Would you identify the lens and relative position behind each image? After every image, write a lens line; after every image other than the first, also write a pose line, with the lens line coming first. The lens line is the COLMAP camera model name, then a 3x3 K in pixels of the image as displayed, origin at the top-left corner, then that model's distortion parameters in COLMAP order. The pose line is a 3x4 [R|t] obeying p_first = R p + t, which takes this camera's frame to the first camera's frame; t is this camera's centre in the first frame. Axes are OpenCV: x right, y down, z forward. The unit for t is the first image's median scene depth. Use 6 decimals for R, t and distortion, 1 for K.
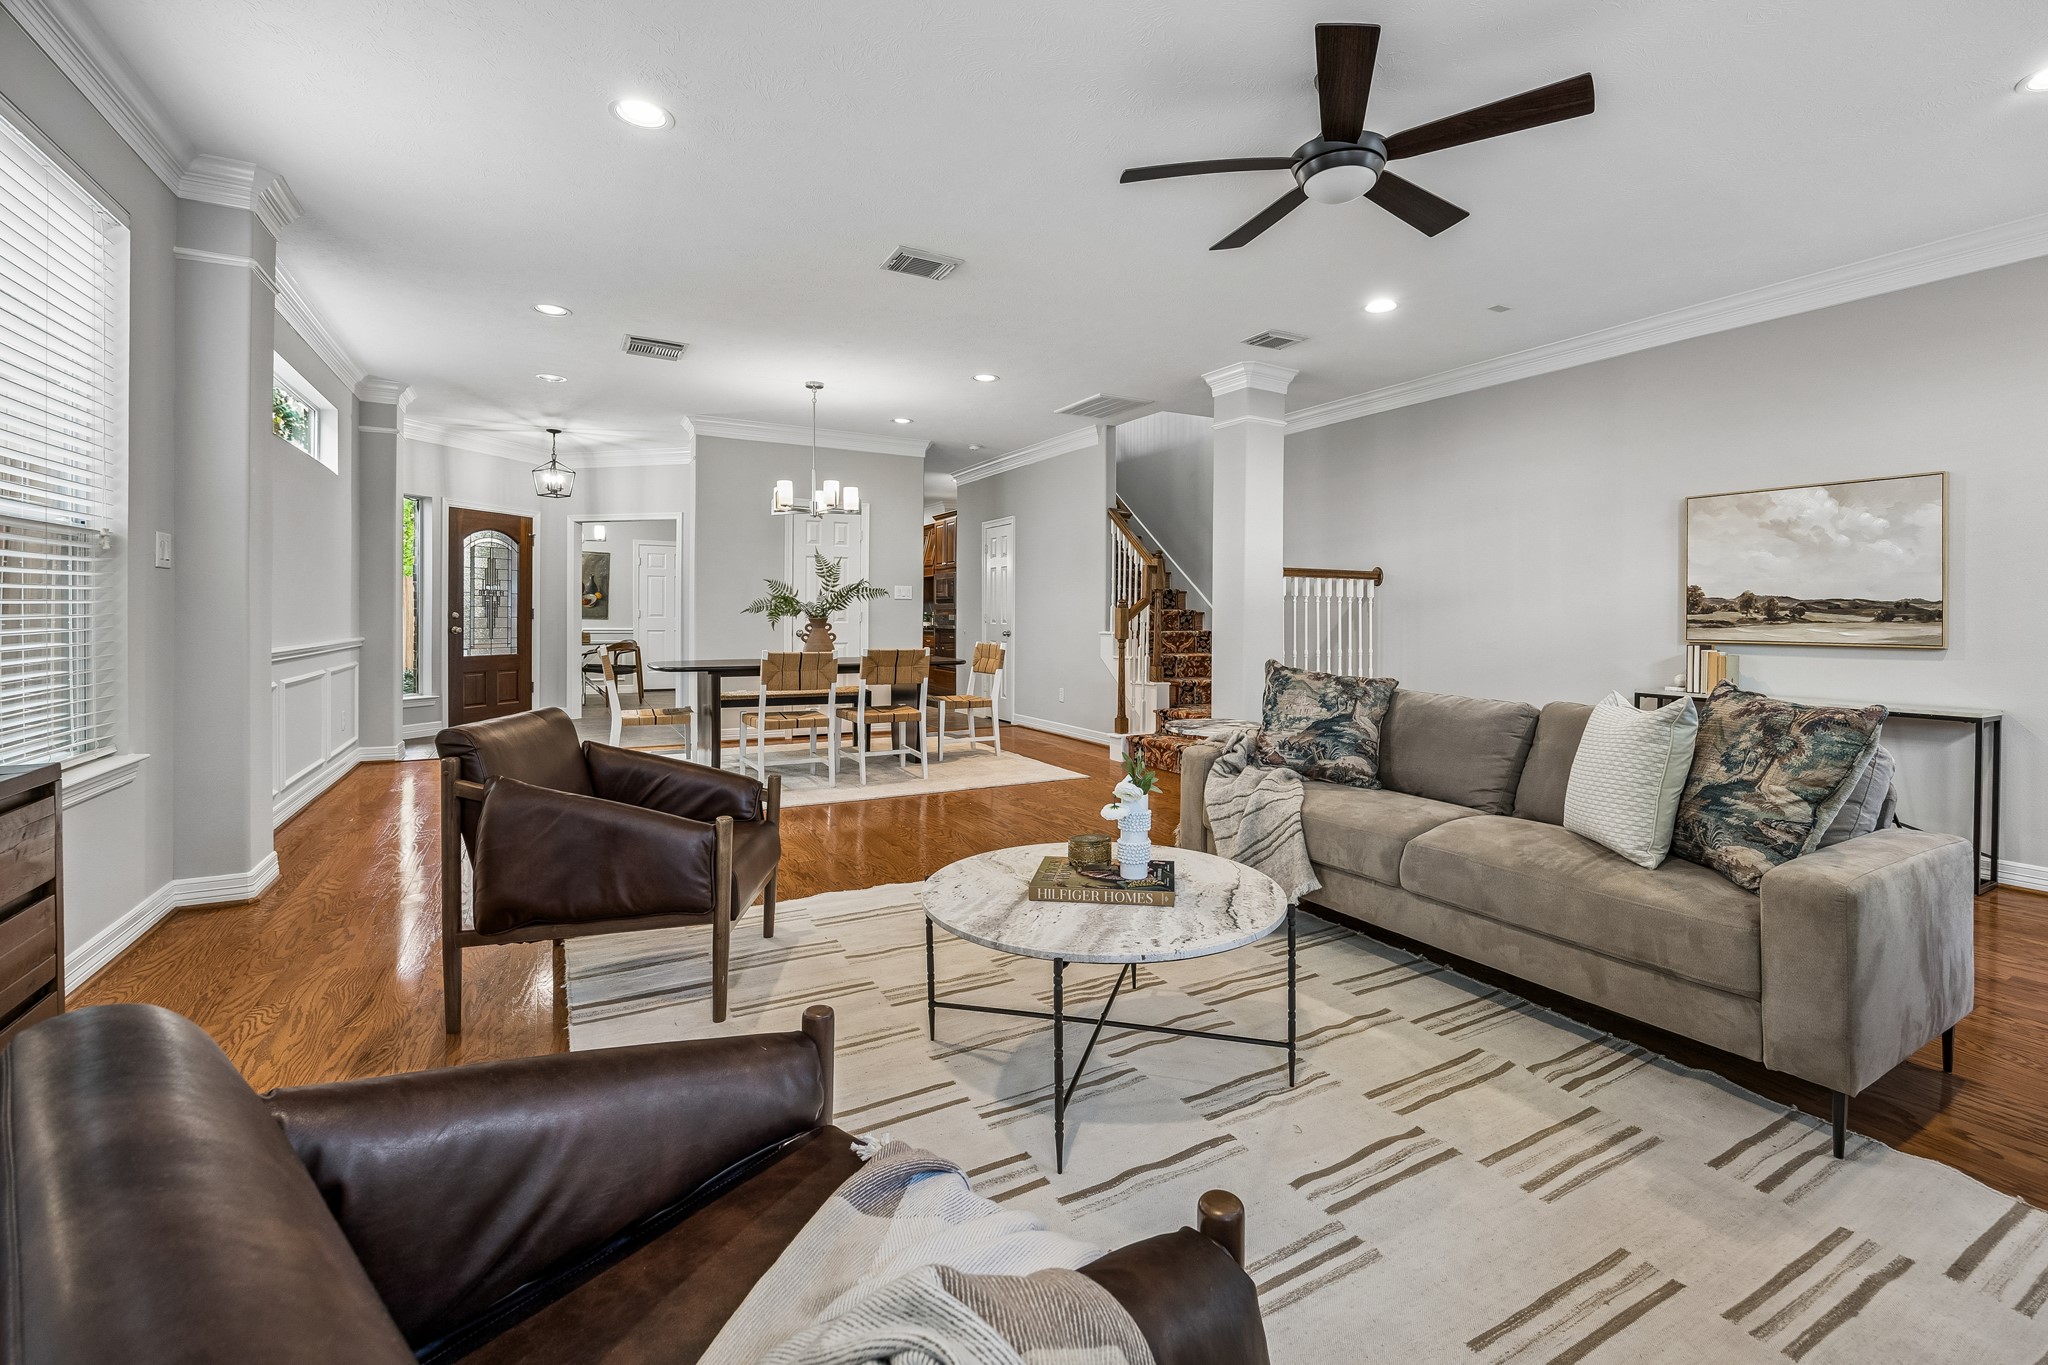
lens RADIAL K [[858.7, 0, 1040.9], [0, 858.7, 617.6], [0, 0, 1]] dist [-0.004398, 0.000005]
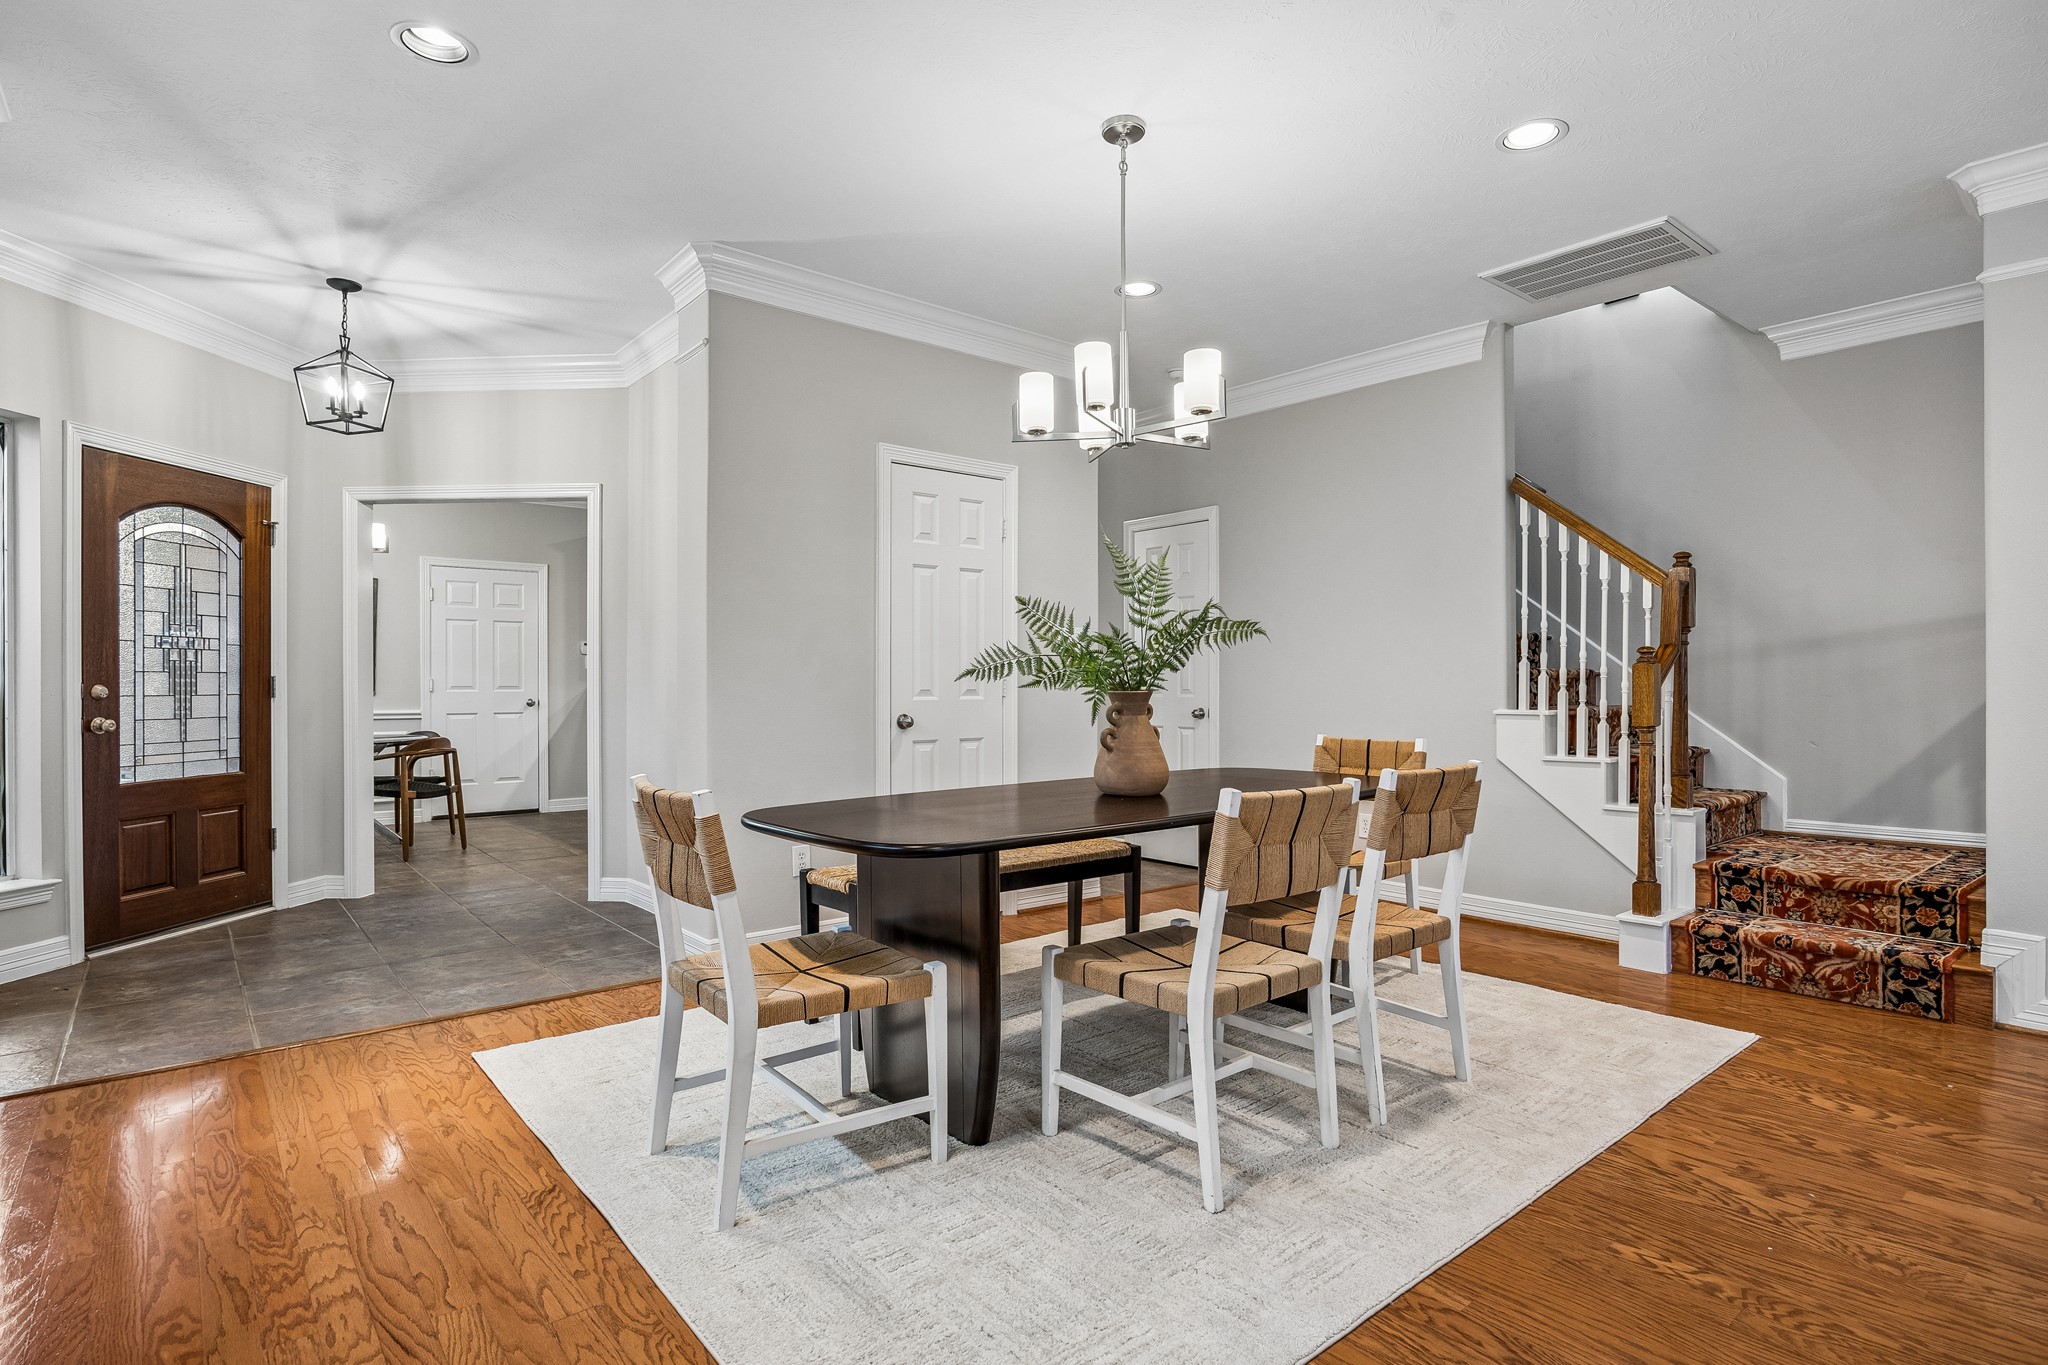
lens RADIAL K [[1010.2, 0, 1018.7], [0, 1010.2, 685.2], [0, 0, 1]] dist [-0.013894, -0.000273]
pose [[0.983785, -0.009327, 0.179107, -0.313666], [0.009232, 0.999956, 0.001366, -0.002614], [-0.179112, 0.000310, 0.983829, 0.414150]]
